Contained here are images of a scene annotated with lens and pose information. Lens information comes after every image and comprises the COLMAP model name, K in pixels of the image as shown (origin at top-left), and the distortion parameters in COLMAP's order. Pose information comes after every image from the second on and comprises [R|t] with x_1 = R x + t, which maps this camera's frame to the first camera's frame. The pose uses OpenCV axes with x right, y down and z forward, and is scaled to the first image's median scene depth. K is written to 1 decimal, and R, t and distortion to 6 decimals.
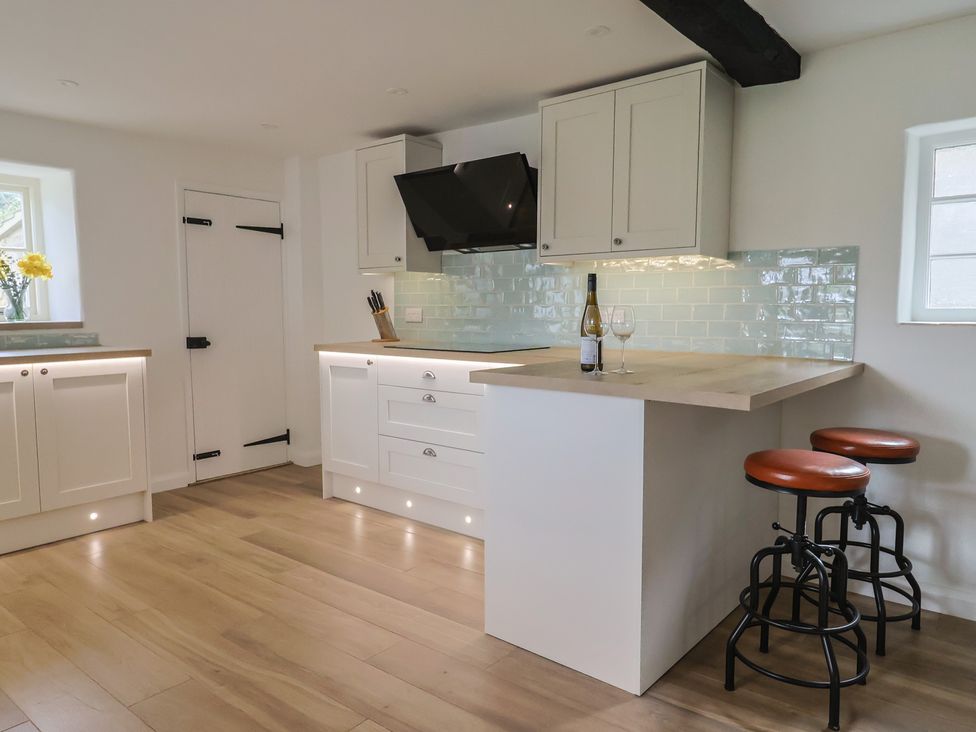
lens RADIAL K [[695.0, 0, 491.9], [0, 695.0, 366.4], [0, 0, 1]] dist [-0.001442, 0.000135]
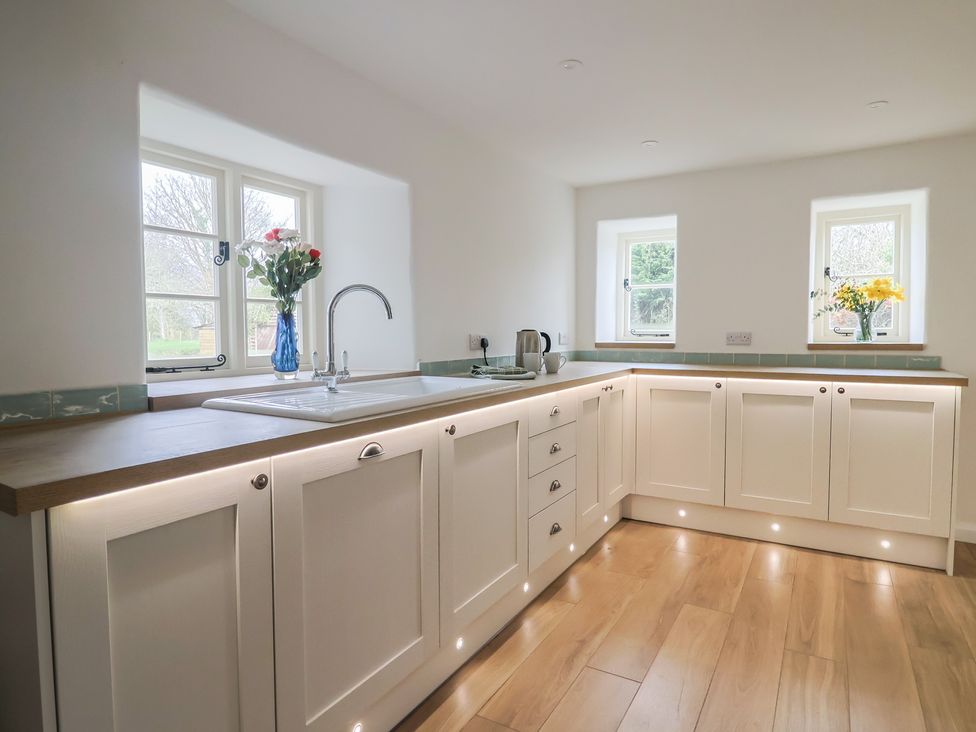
lens RADIAL K [[574.2, 0, 490.3], [0, 574.2, 363.8], [0, 0, 1]] dist [0.005727, -0.016575]
pose [[0.141302, 0.058490, -0.988237, 0.127719], [-0.083455, 0.995403, 0.046982, -0.027799], [0.986443, 0.075834, 0.145534, 0.334916]]
